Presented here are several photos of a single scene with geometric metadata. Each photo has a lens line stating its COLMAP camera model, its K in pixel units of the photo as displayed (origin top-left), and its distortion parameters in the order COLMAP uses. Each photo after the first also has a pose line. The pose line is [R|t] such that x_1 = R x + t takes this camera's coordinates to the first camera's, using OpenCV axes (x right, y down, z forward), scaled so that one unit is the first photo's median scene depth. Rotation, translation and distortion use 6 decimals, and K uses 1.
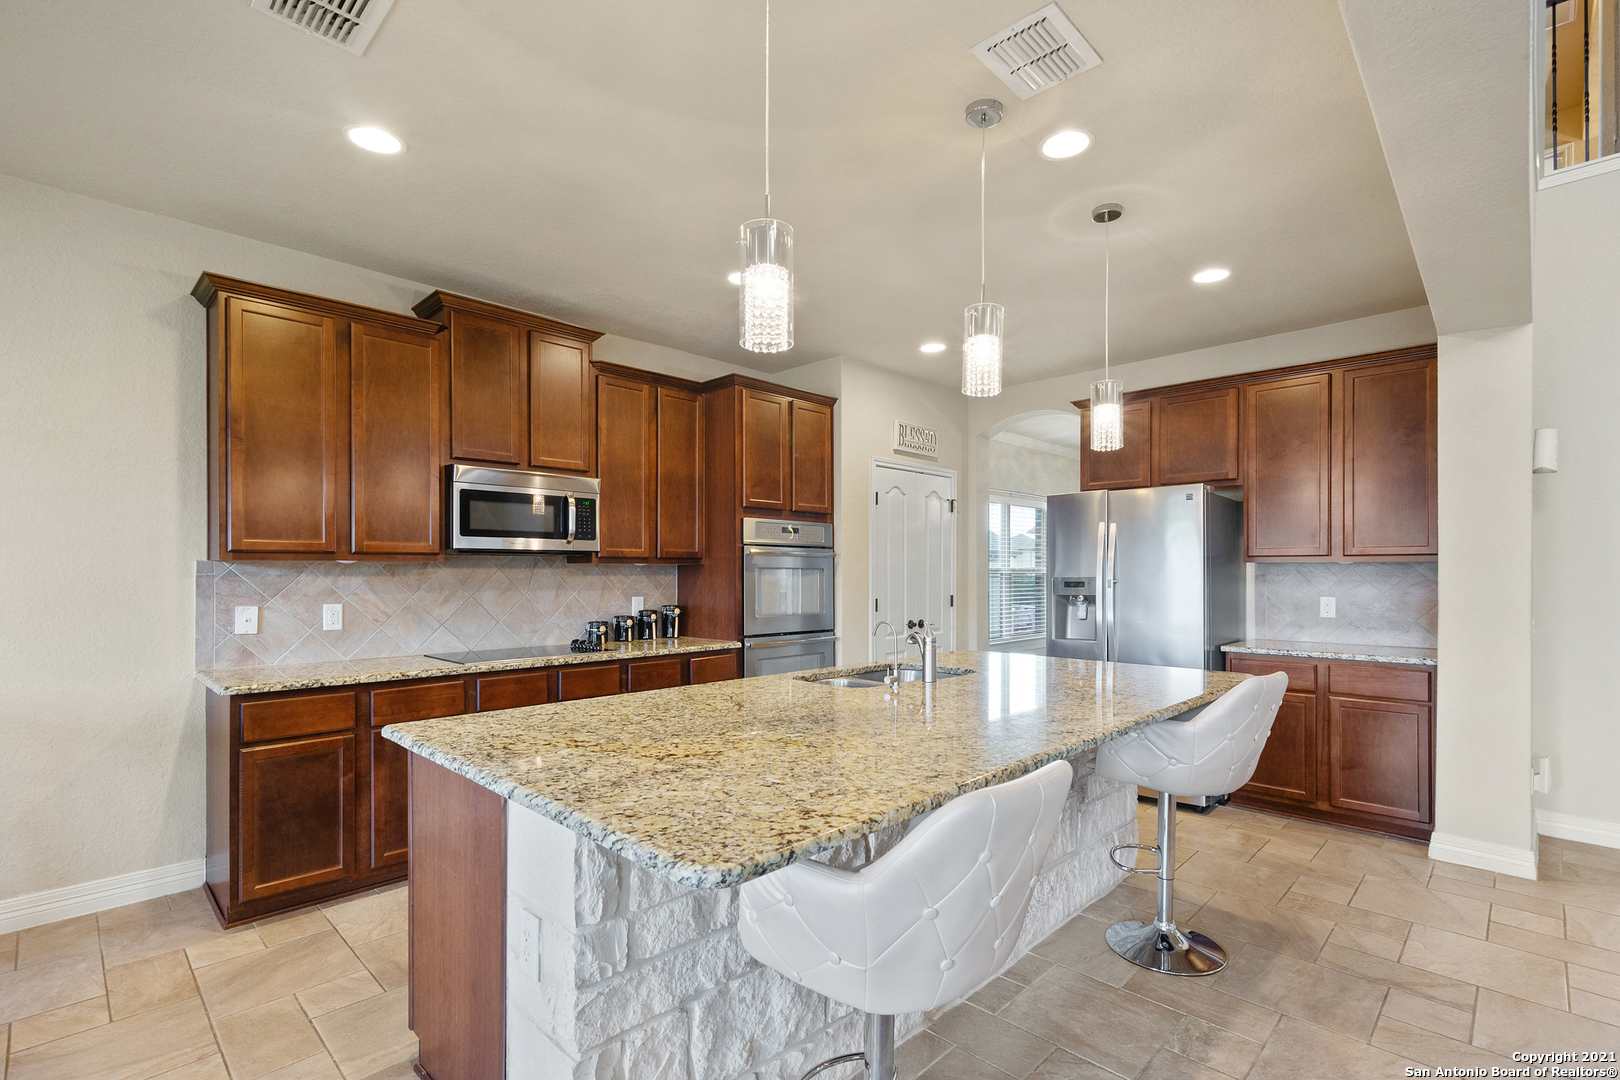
lens RADIAL K [[744.3, 0, 816.3], [0, 744.3, 572.0], [0, 0, 1]] dist [0.000845, -0.002080]
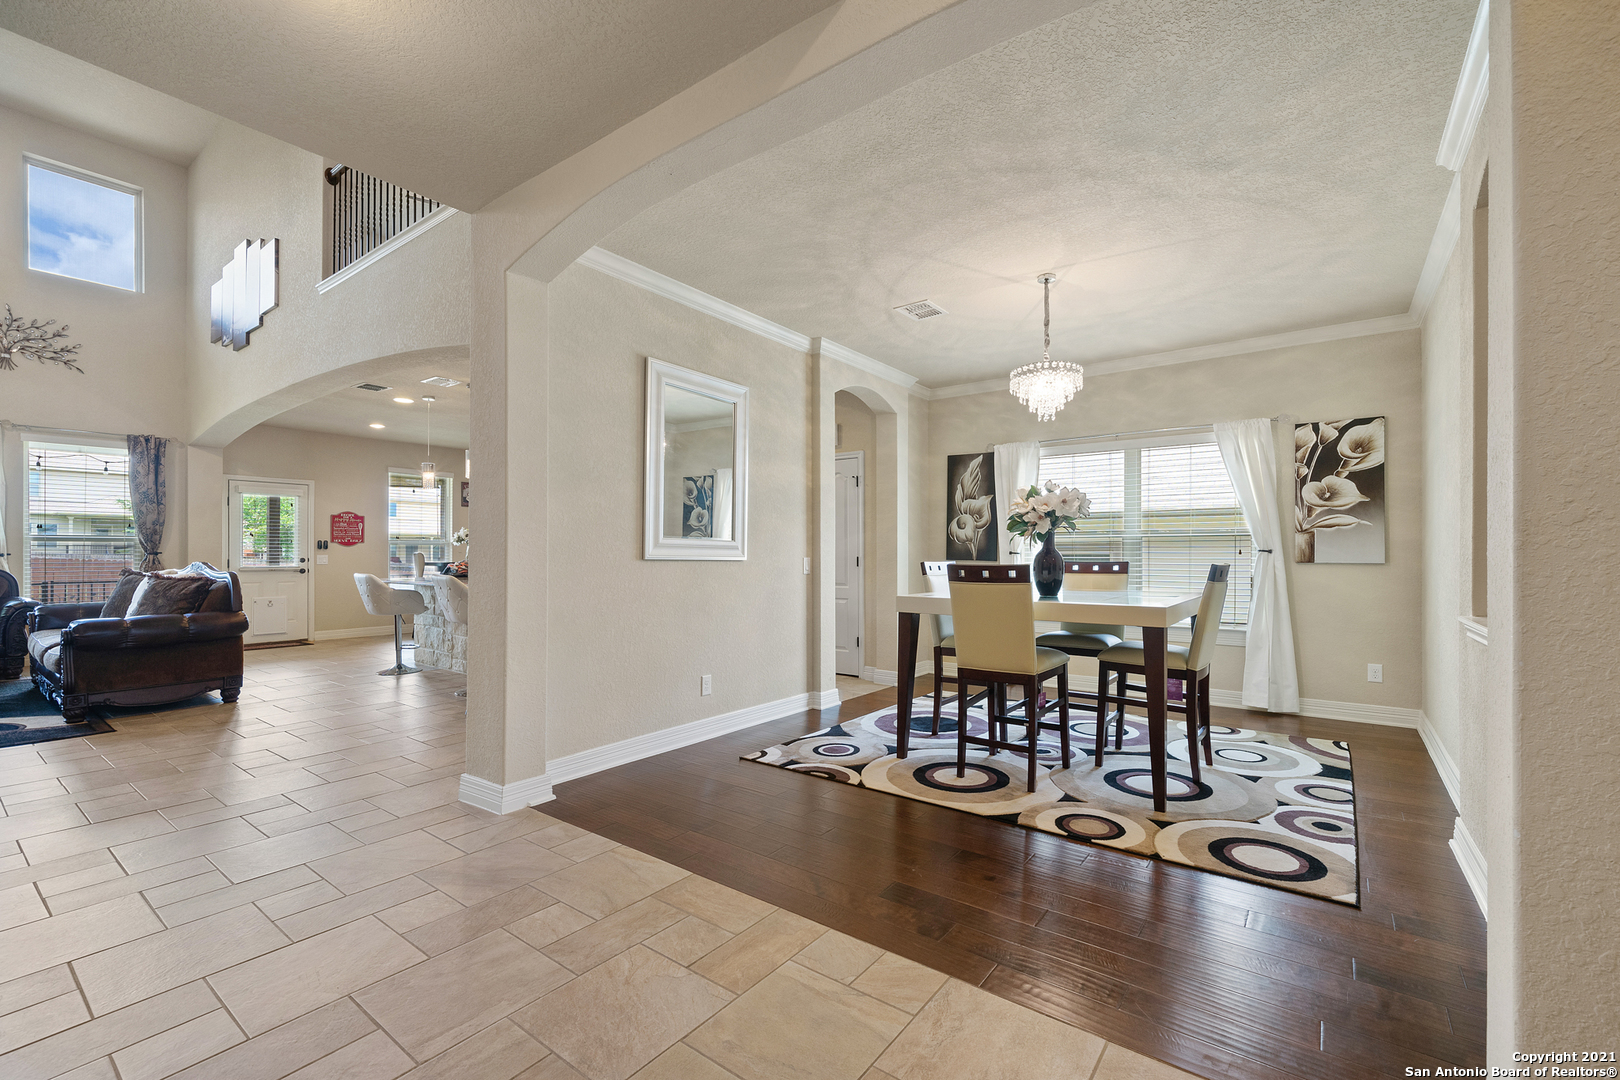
lens RADIAL K [[682.5, 0, 819.5], [0, 682.5, 550.6], [0, 0, 1]] dist [-0.000309, 0.000412]
pose [[0.133028, -0.005955, -0.991094, 1.969818], [-0.001233, 0.999980, -0.006174, 0.043984], [0.991112, 0.002043, 0.133018, 1.261847]]
